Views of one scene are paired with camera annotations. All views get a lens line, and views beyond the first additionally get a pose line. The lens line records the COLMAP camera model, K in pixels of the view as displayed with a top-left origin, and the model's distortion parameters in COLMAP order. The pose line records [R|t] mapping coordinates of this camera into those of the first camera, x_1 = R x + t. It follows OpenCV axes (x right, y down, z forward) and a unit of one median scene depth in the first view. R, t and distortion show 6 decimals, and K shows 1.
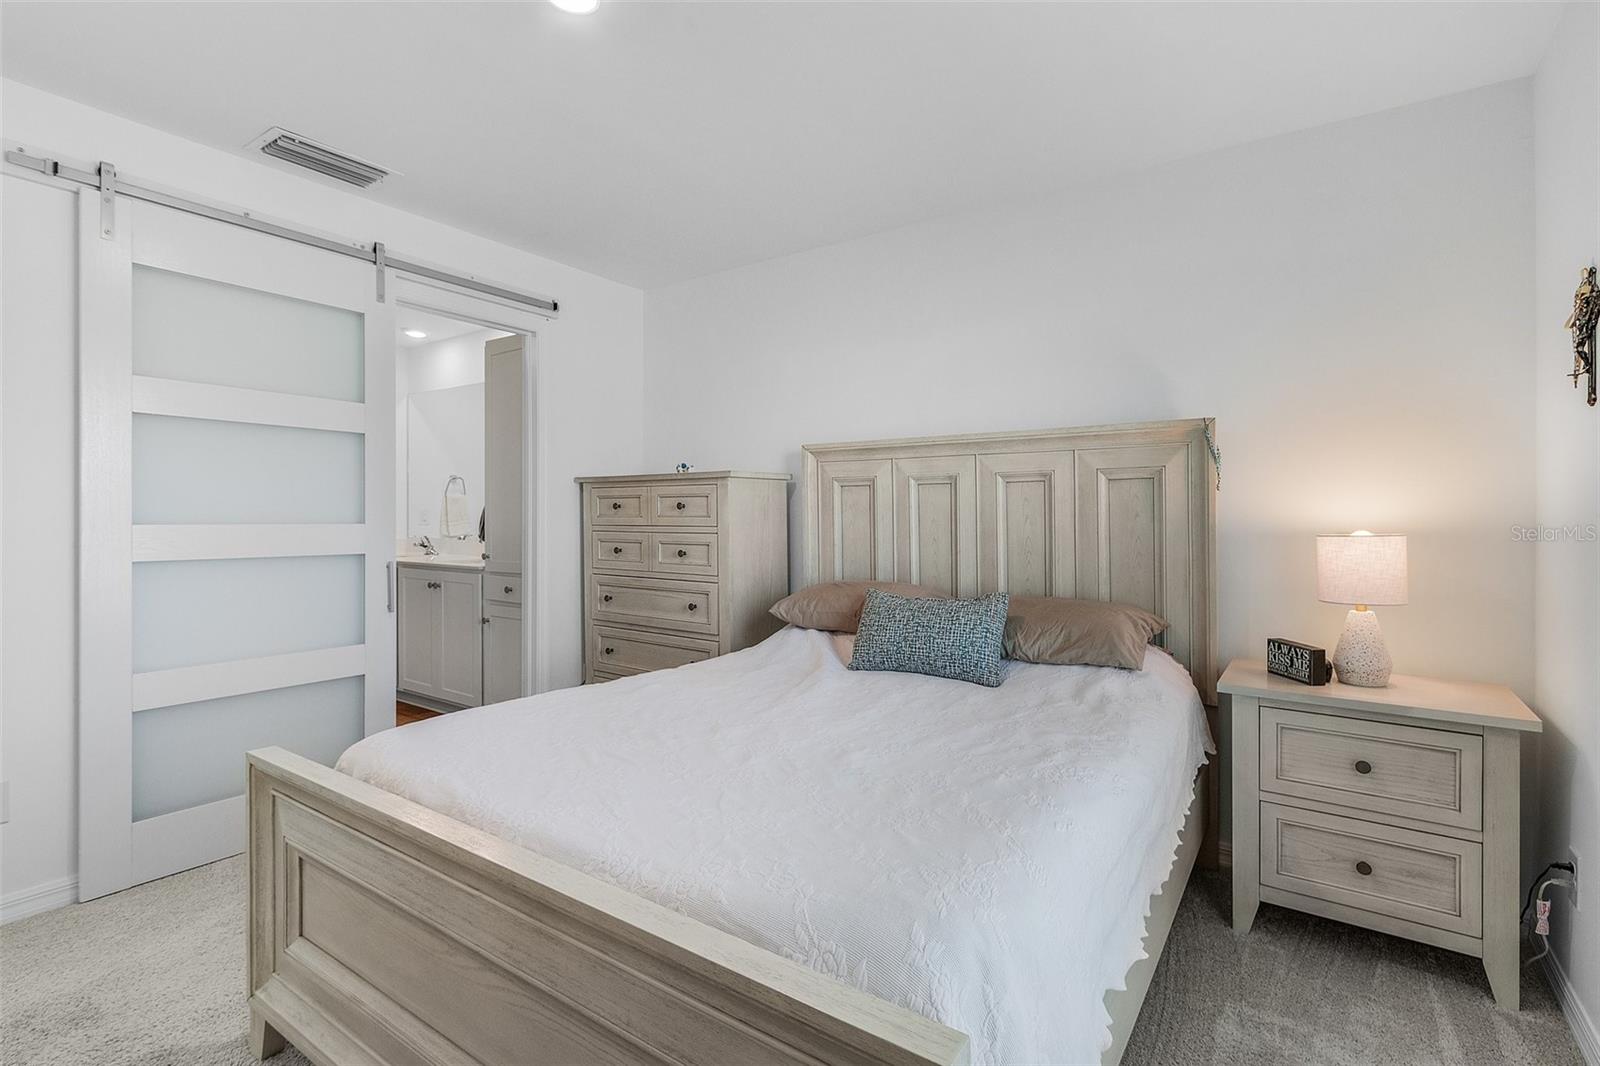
lens RADIAL K [[744.7, 0, 801.4], [0, 744.7, 525.7], [0, 0, 1]] dist [0.000297, 0.000259]
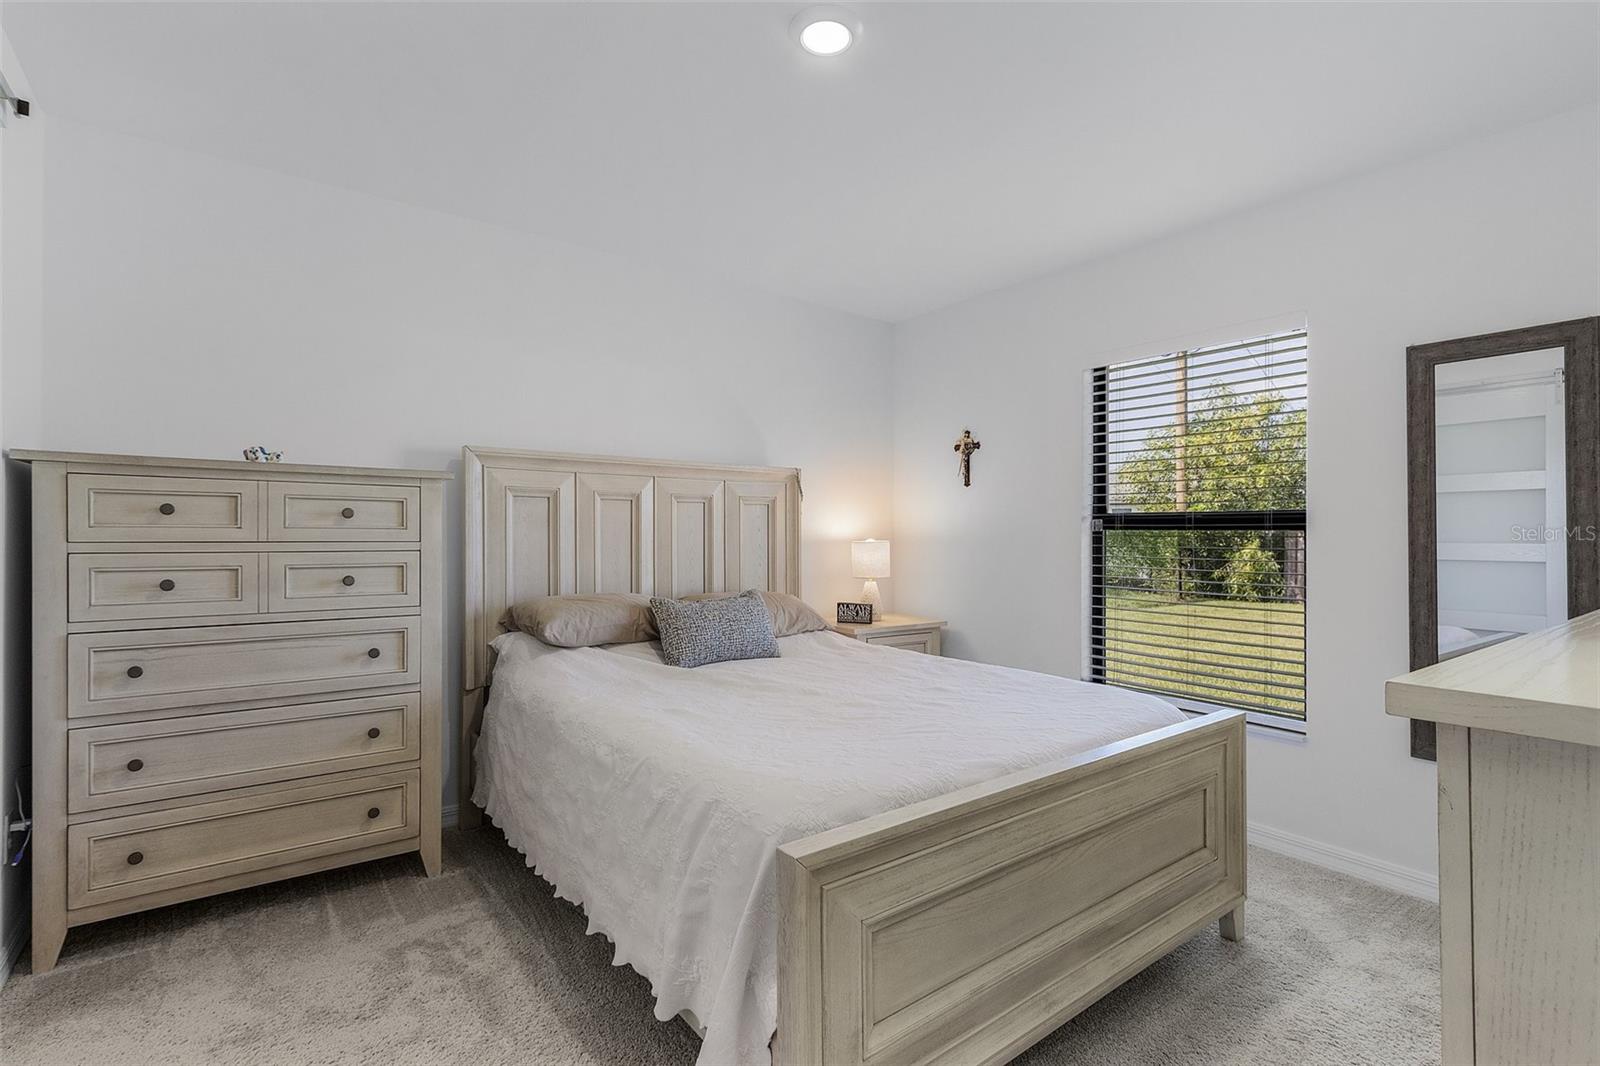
lens RADIAL K [[749.3, 0, 796.4], [0, 749.3, 529.9], [0, 0, 1]] dist [0.000918, 0.000360]
pose [[0.309463, 0.003121, 0.950907, -0.727018], [0.003903, 0.999982, -0.004552, -0.006143], [-0.950904, 0.005121, 0.309445, 0.390830]]
